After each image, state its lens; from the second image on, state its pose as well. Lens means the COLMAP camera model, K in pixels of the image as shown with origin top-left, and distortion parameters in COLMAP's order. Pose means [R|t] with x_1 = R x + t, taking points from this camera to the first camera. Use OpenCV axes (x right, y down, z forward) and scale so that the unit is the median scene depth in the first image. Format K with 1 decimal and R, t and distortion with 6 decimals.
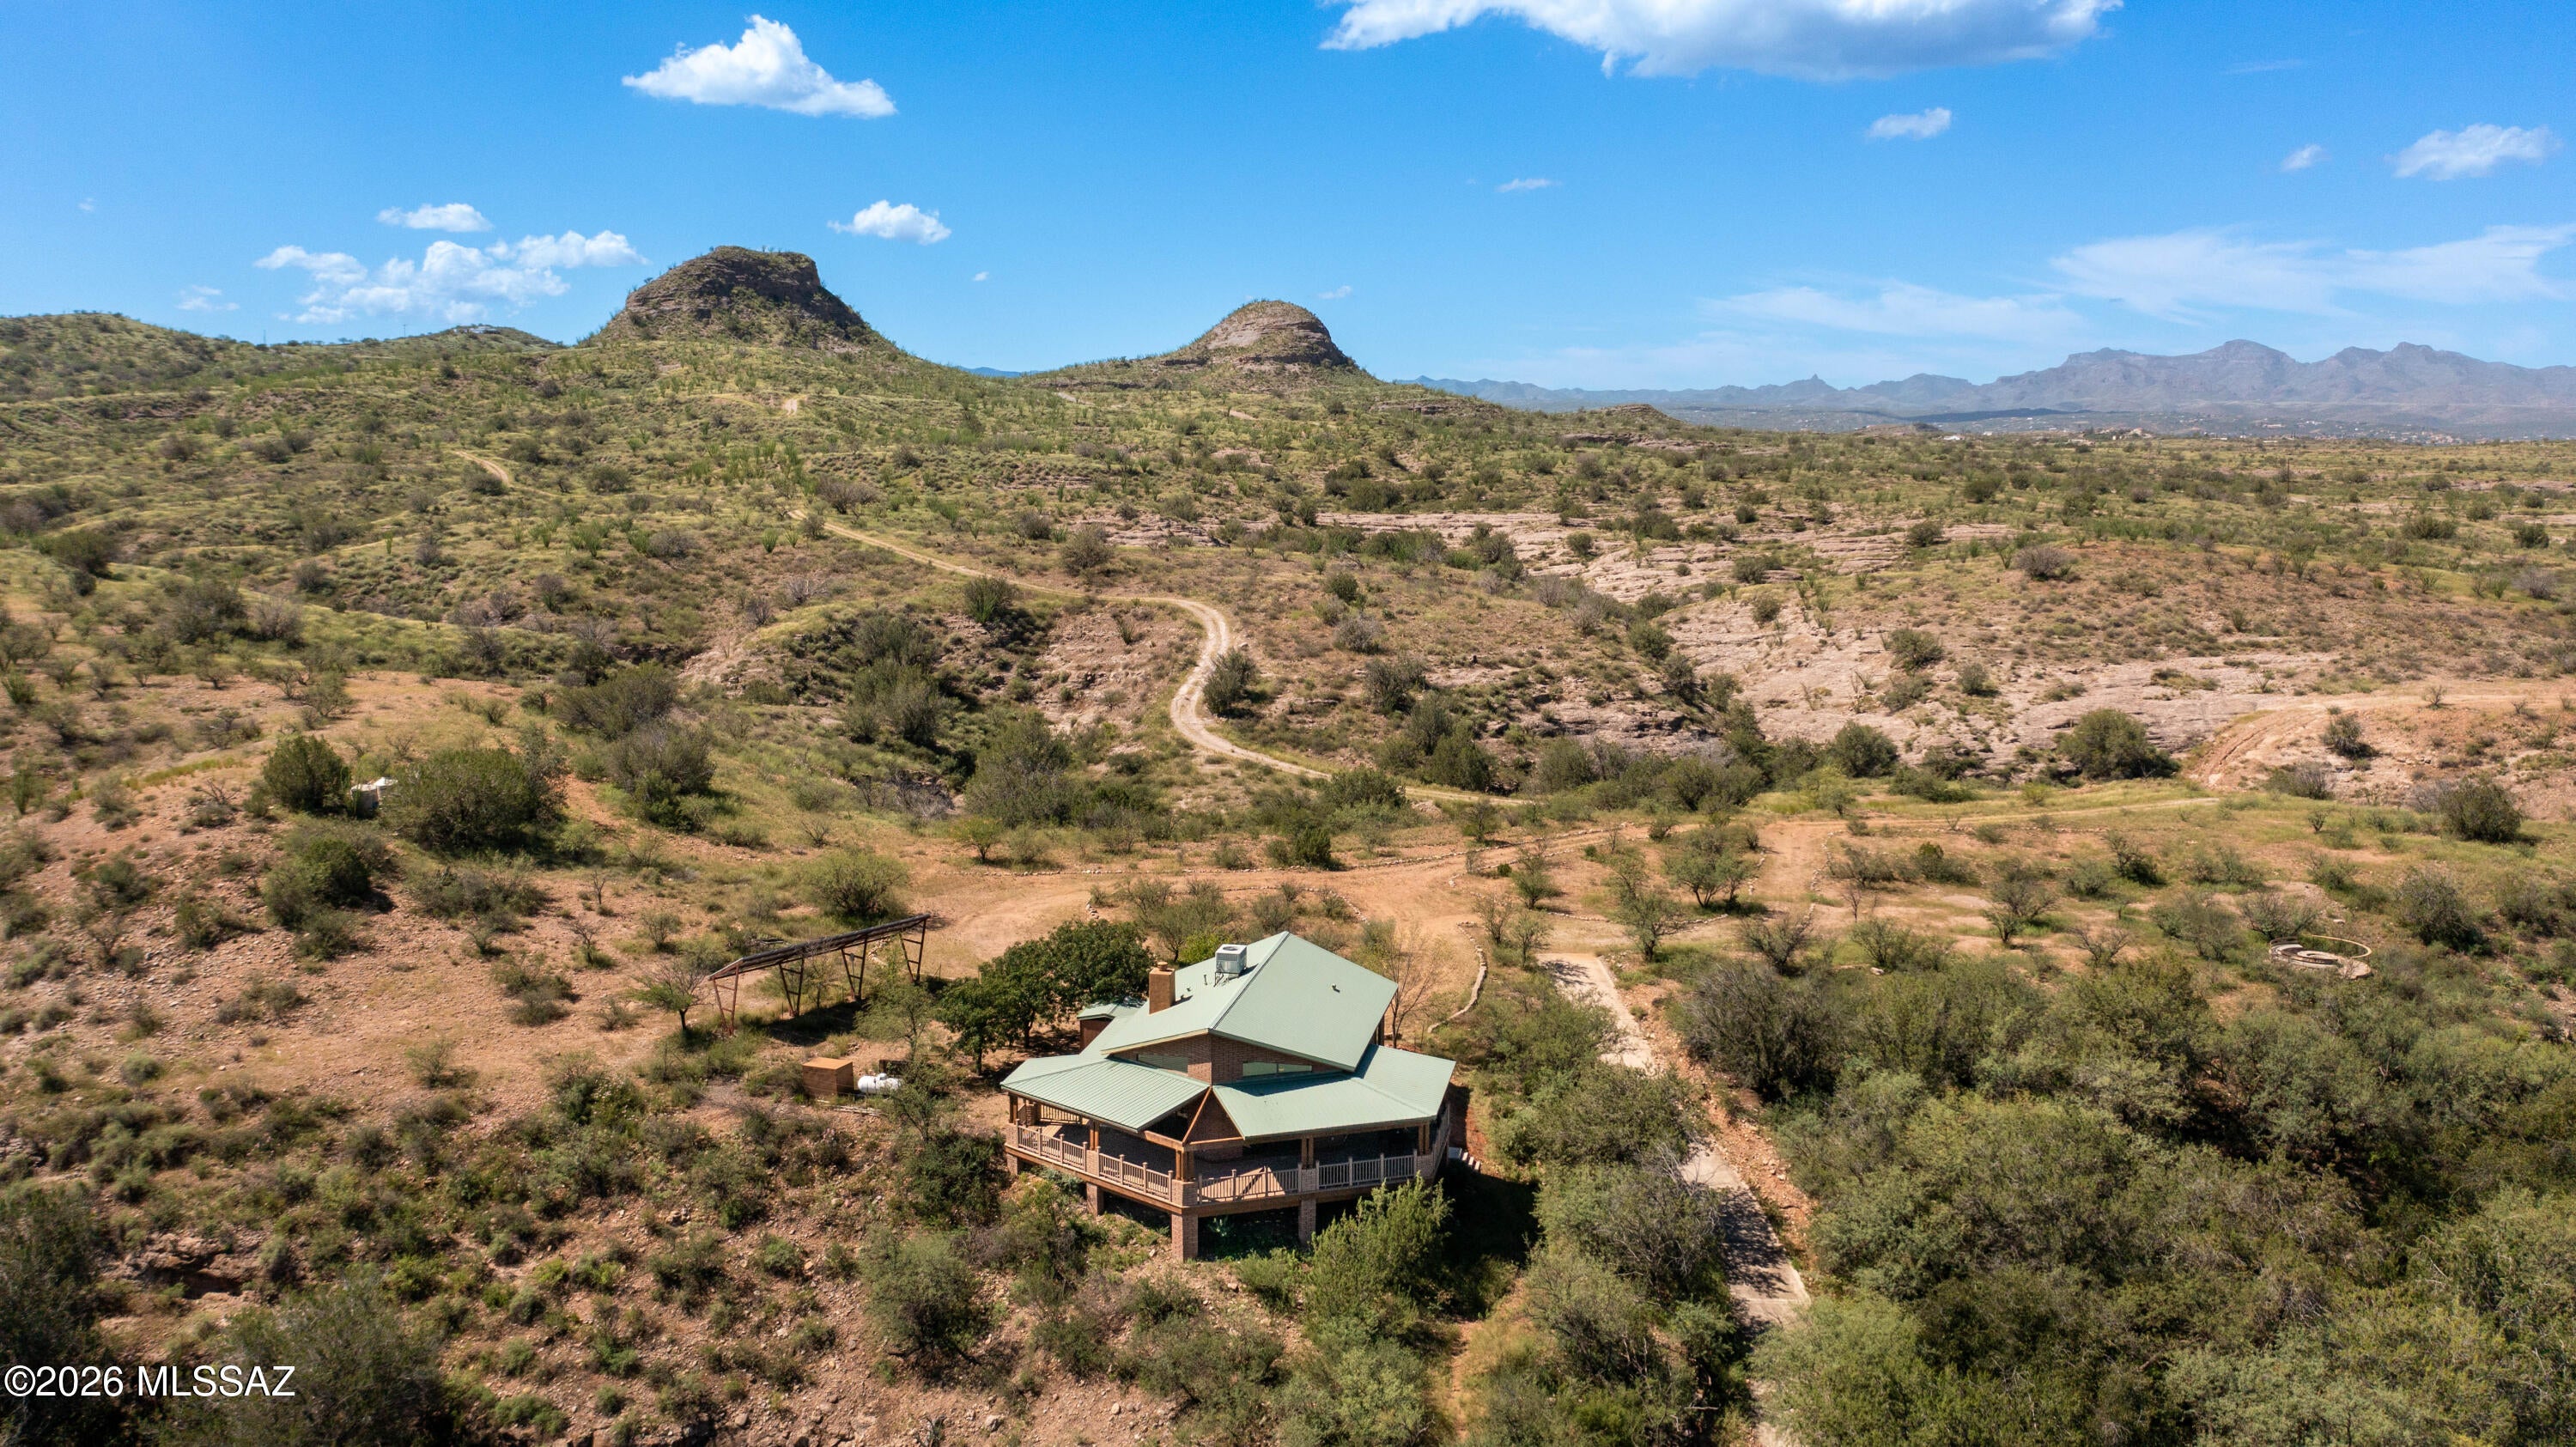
lens RADIAL K [[2004.7, 0, 1283.2], [0, 2004.7, 736.3], [0, 0, 1]] dist [-0.022747, 0.010392]
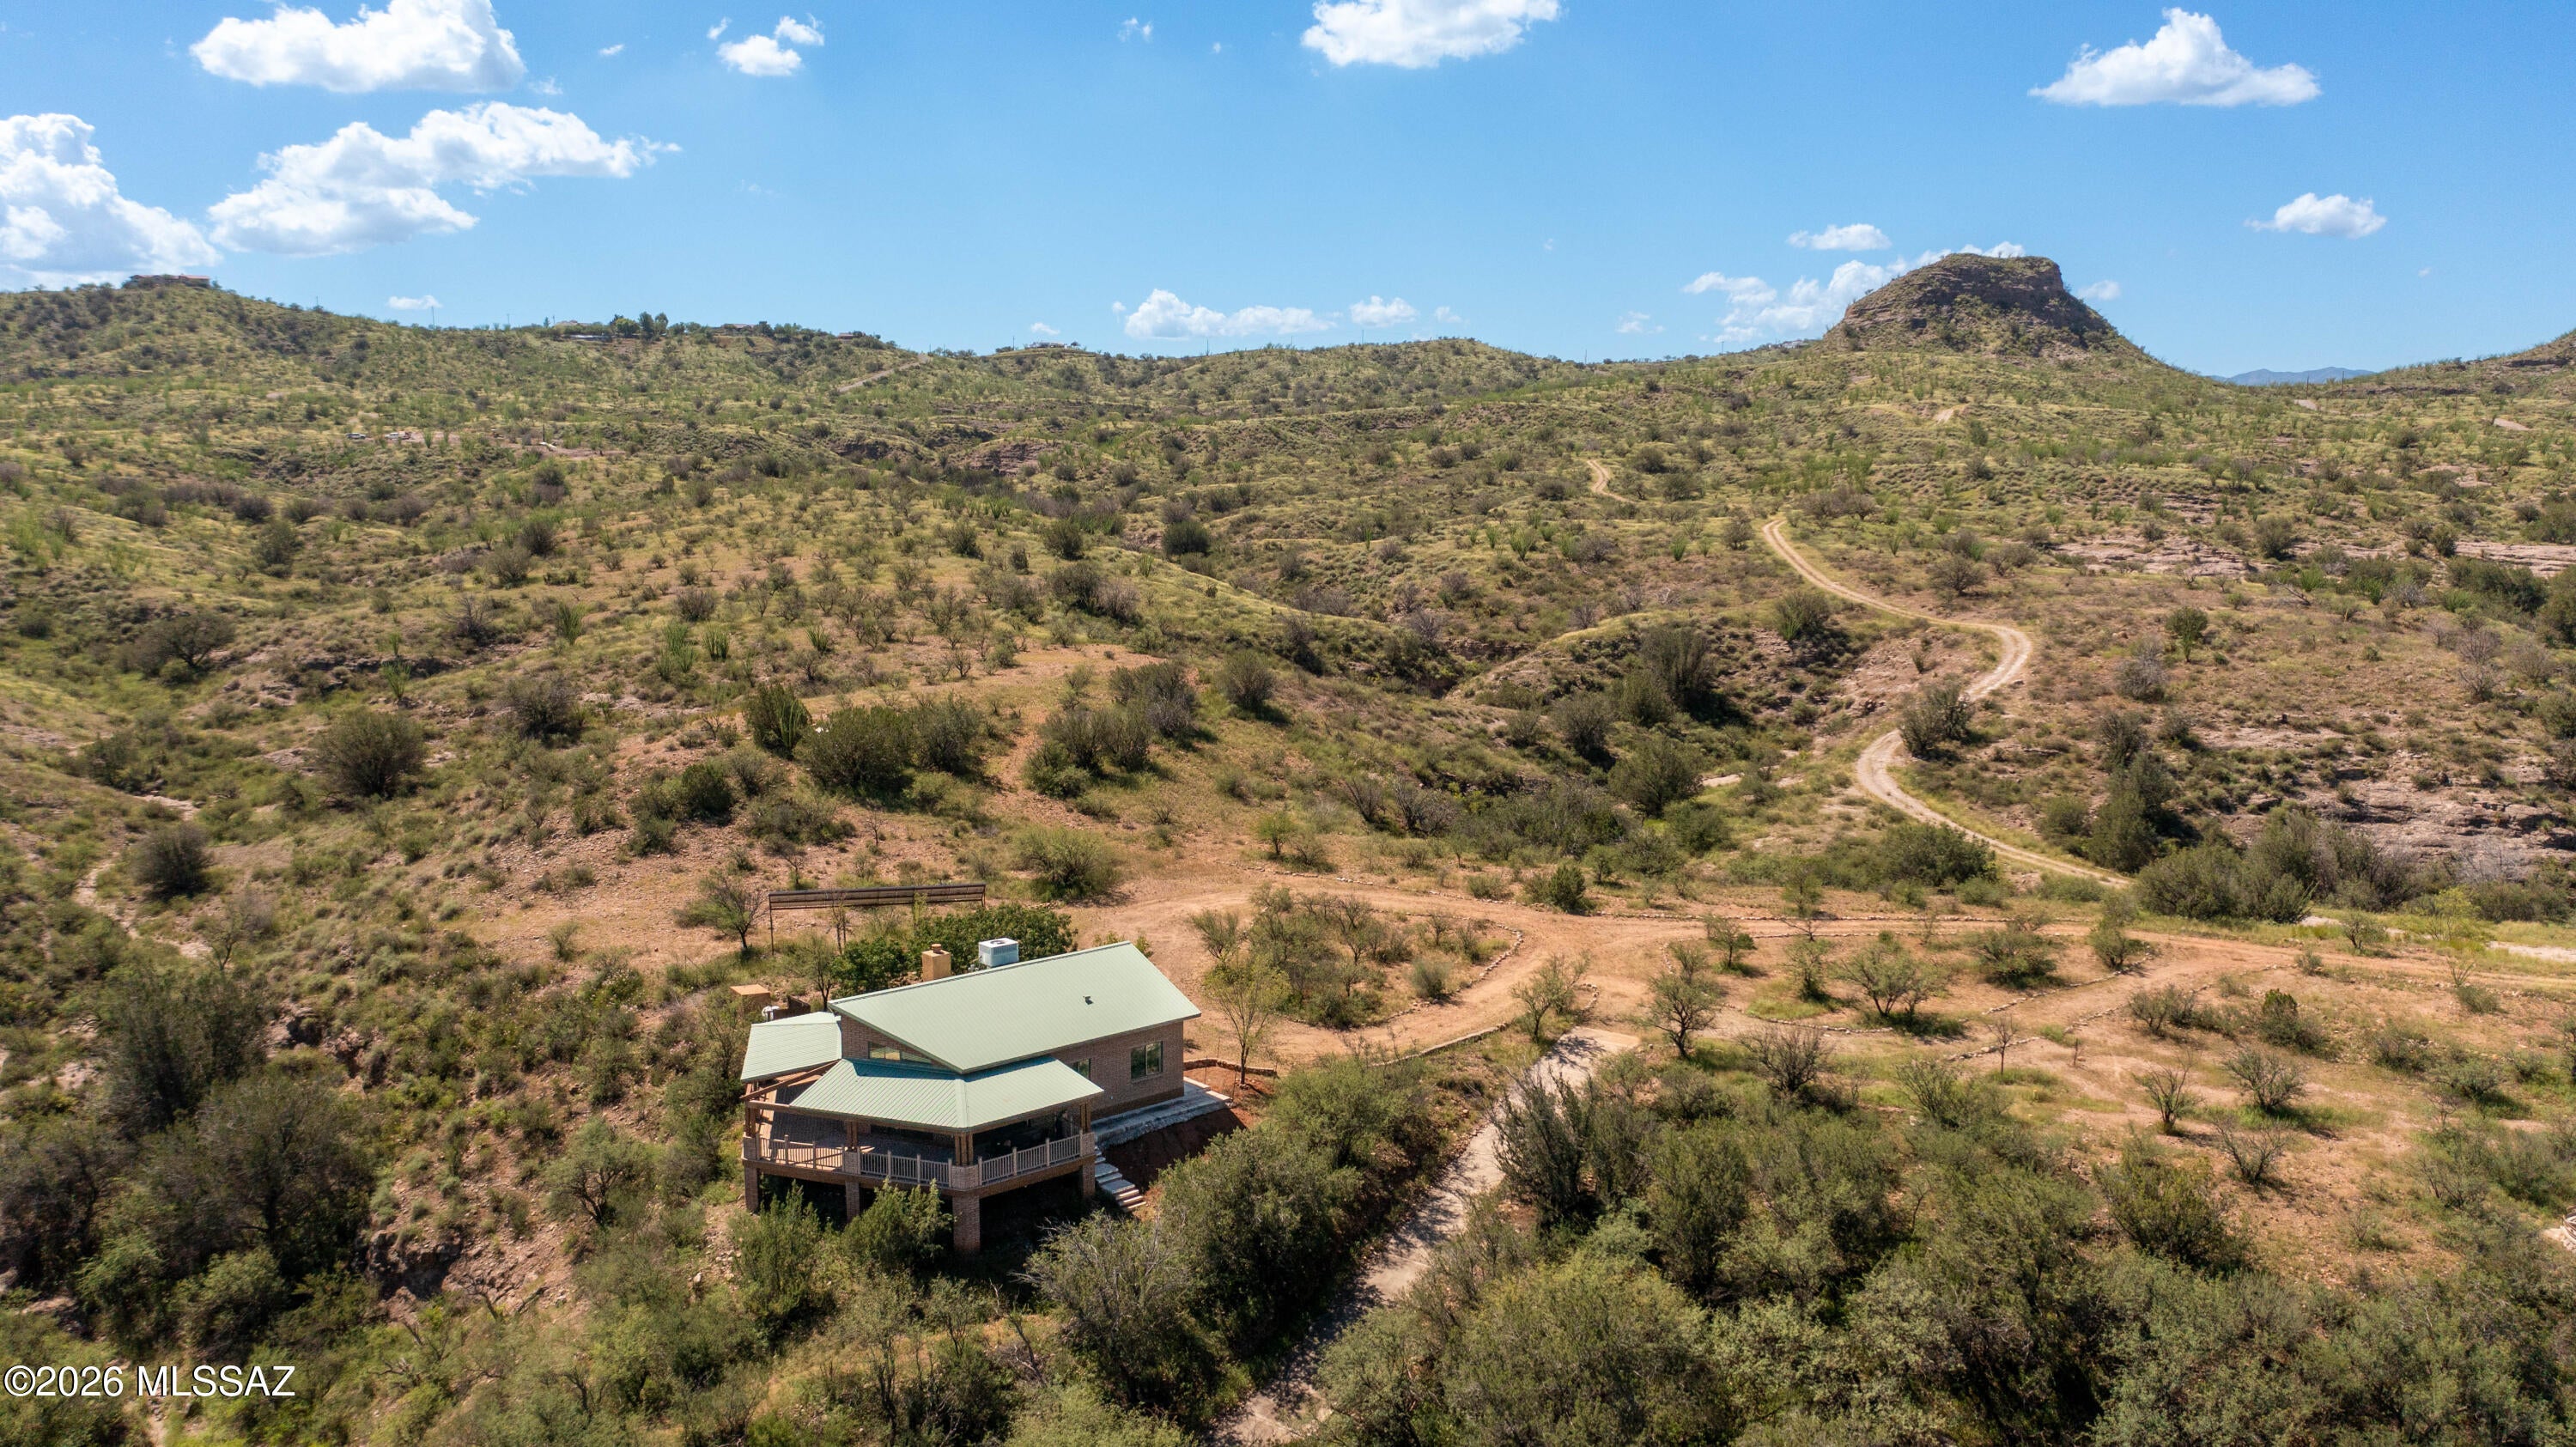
lens RADIAL K [[2004.7, 0, 1283.3], [0, 2004.7, 700.2], [0, 0, 1]] dist [-0.022747, 0.010392]
pose [[0.793203, 0.078010, -0.603940, 0.256132], [-0.091819, 0.995743, 0.008026, -0.014480], [0.601995, 0.049087, 0.796989, 0.096557]]
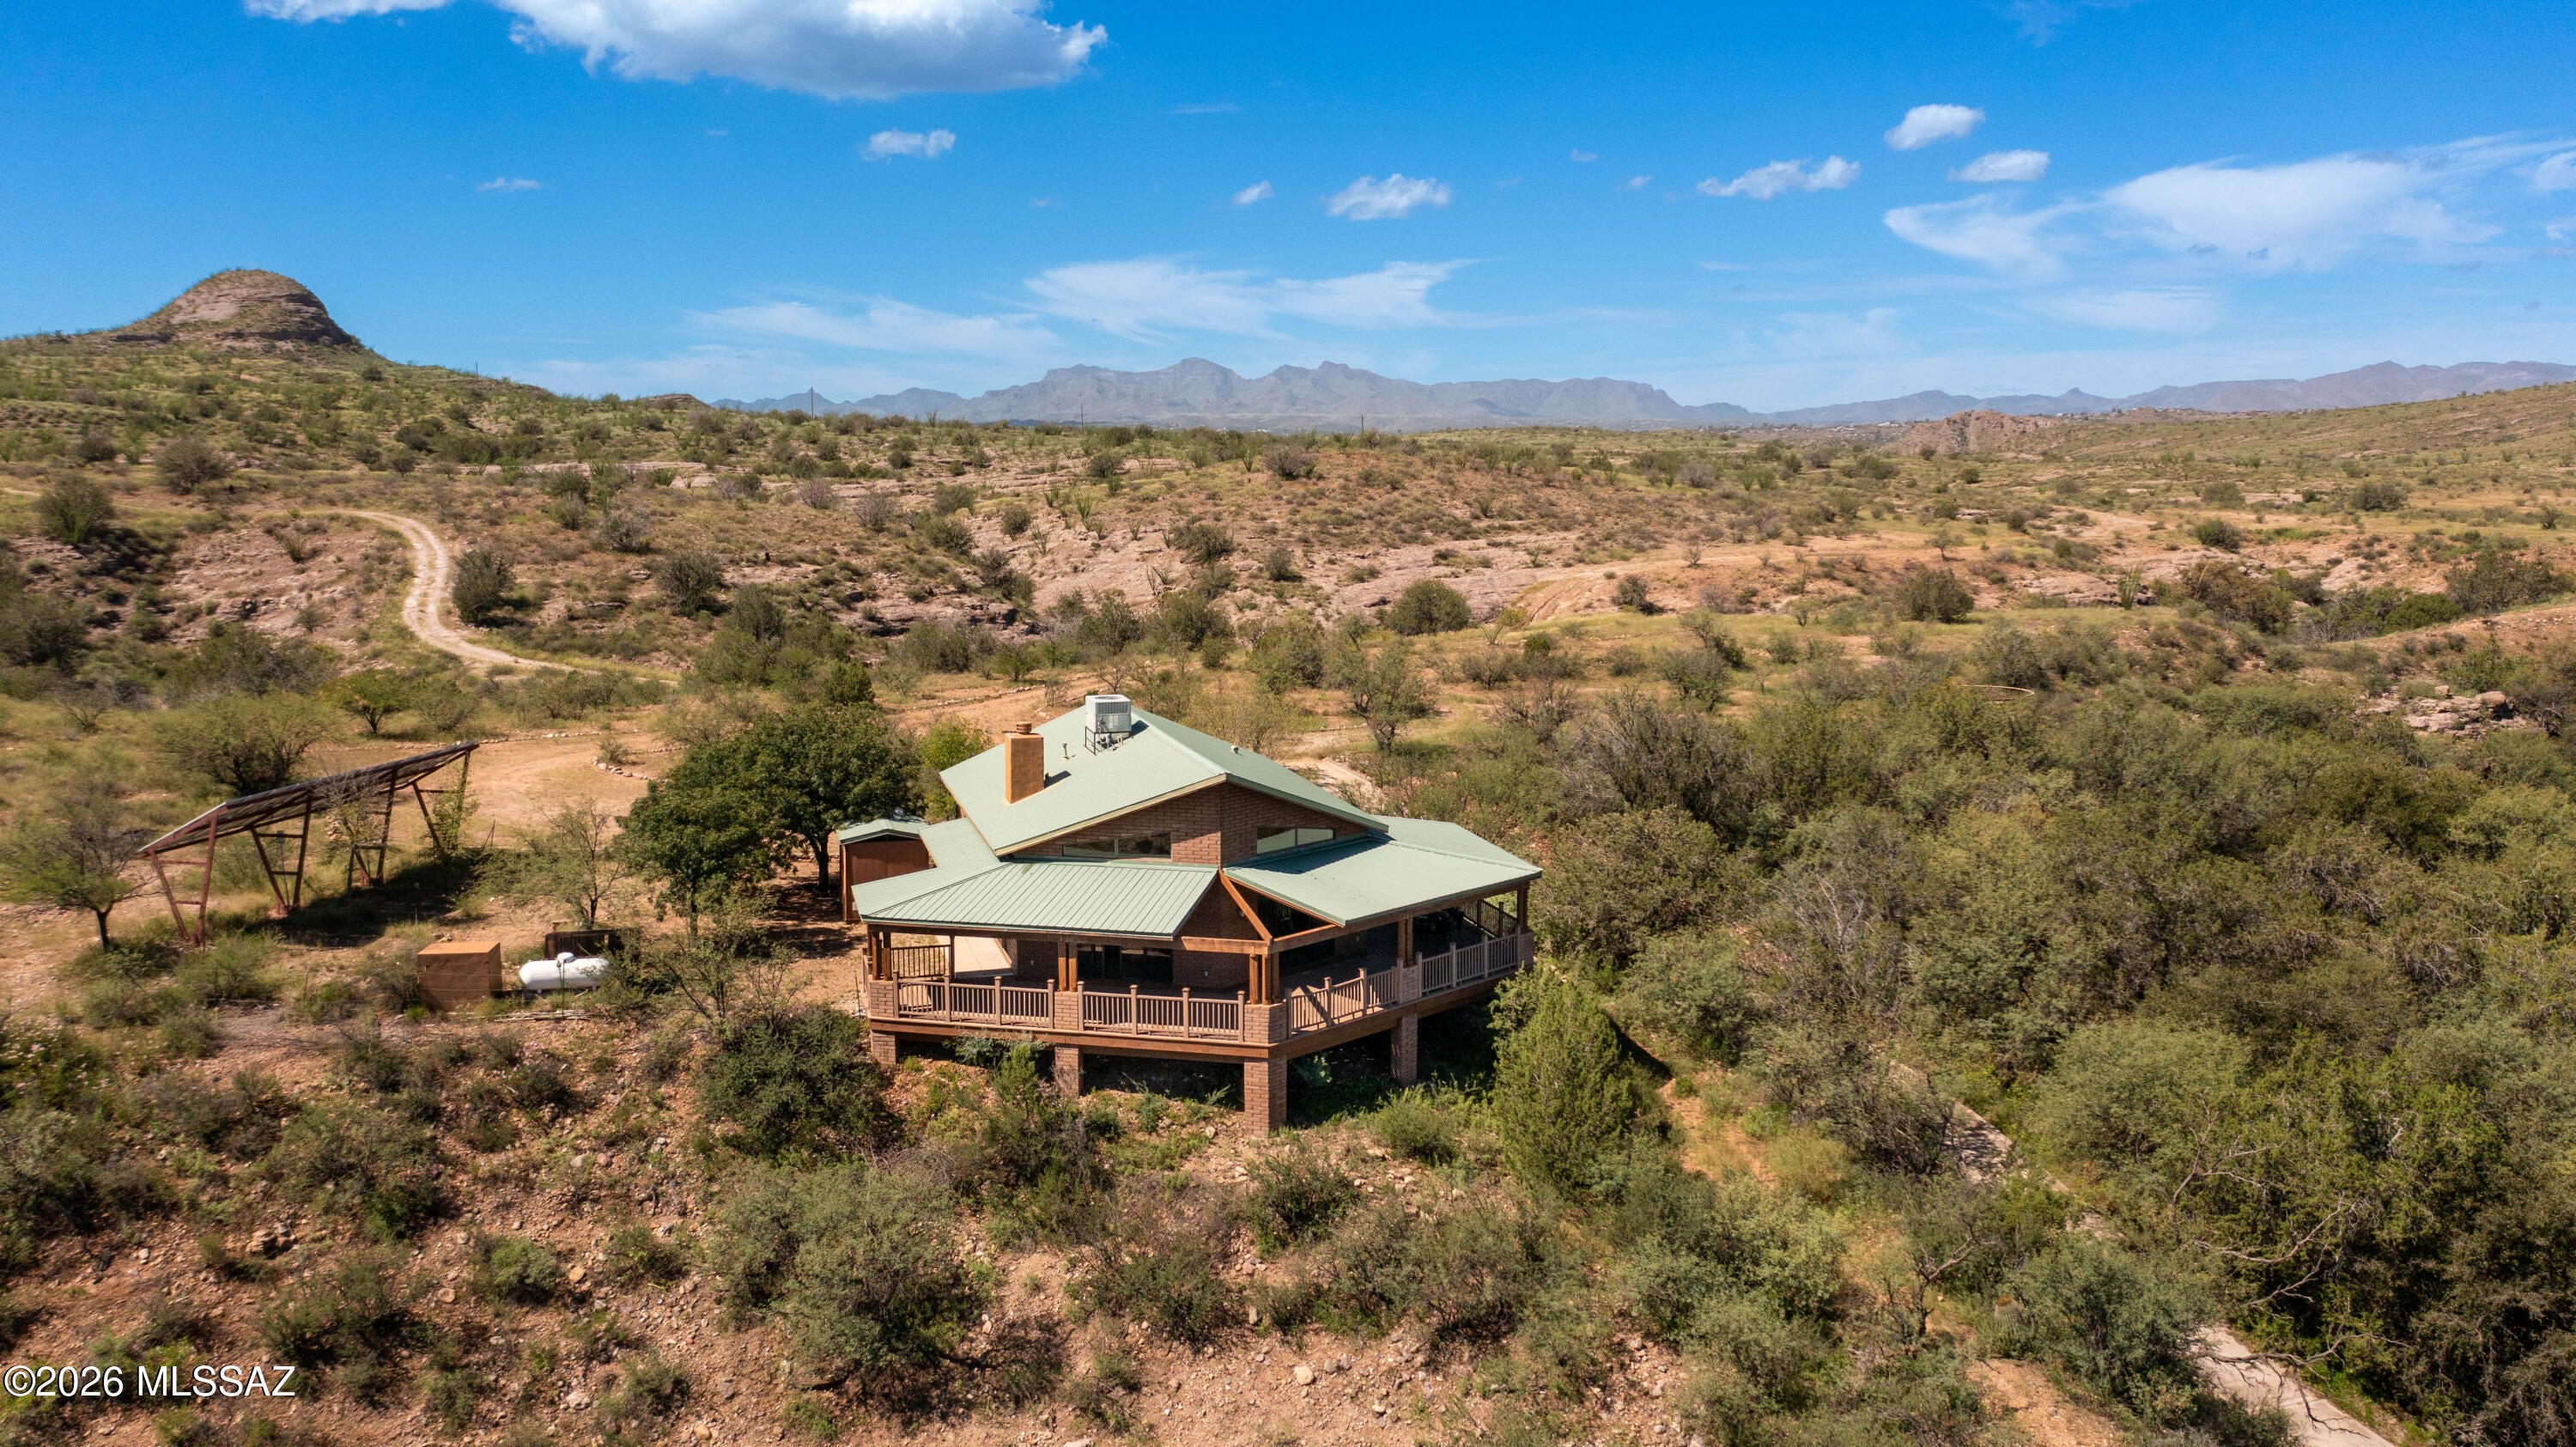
lens RADIAL K [[2004.7, 0, 1288.0], [0, 2004.7, 714.9], [0, 0, 1]] dist [-0.022747, 0.010392]
pose [[0.884455, -0.066918, 0.461801, -0.103004], [0.074338, 0.997231, 0.002131, 0.041964], [-0.460665, 0.032445, 0.886981, 0.140956]]
